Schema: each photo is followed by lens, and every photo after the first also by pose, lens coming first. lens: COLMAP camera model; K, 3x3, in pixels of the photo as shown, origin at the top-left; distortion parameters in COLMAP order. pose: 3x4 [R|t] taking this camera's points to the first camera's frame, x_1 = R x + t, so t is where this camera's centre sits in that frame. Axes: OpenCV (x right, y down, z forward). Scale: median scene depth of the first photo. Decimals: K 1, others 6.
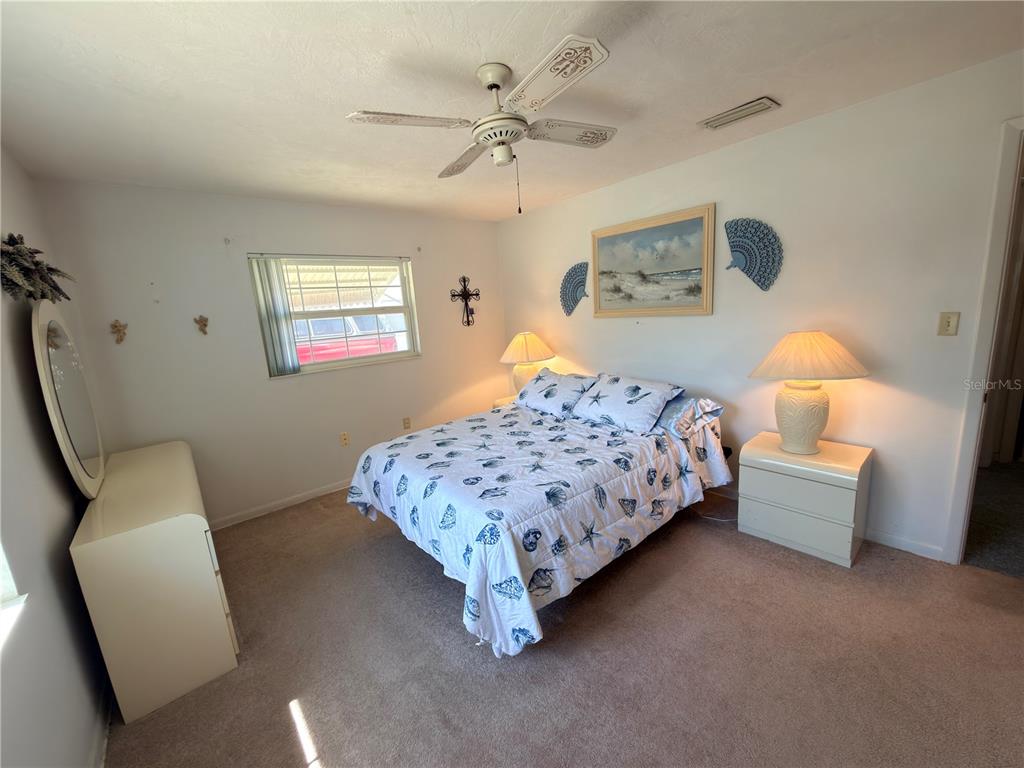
lens RADIAL K [[404.1, 0, 512.7], [0, 404.1, 382.5], [0, 0, 1]] dist [-0.001089, -0.000097]
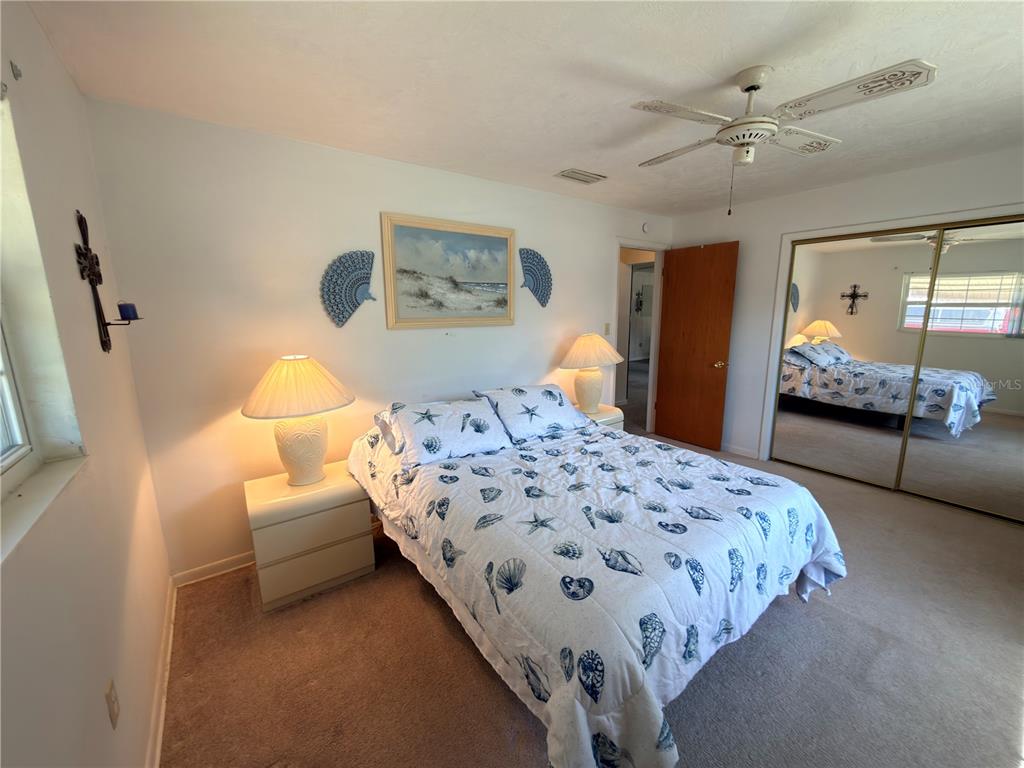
lens RADIAL K [[404.1, 0, 513.1], [0, 404.1, 385.8], [0, 0, 1]] dist [-0.001089, -0.000097]
pose [[0.068901, -0.130343, 0.989072, -0.633885], [0.181162, 0.976579, 0.116077, -0.121776], [-0.981037, 0.171184, 0.090901, 0.857102]]
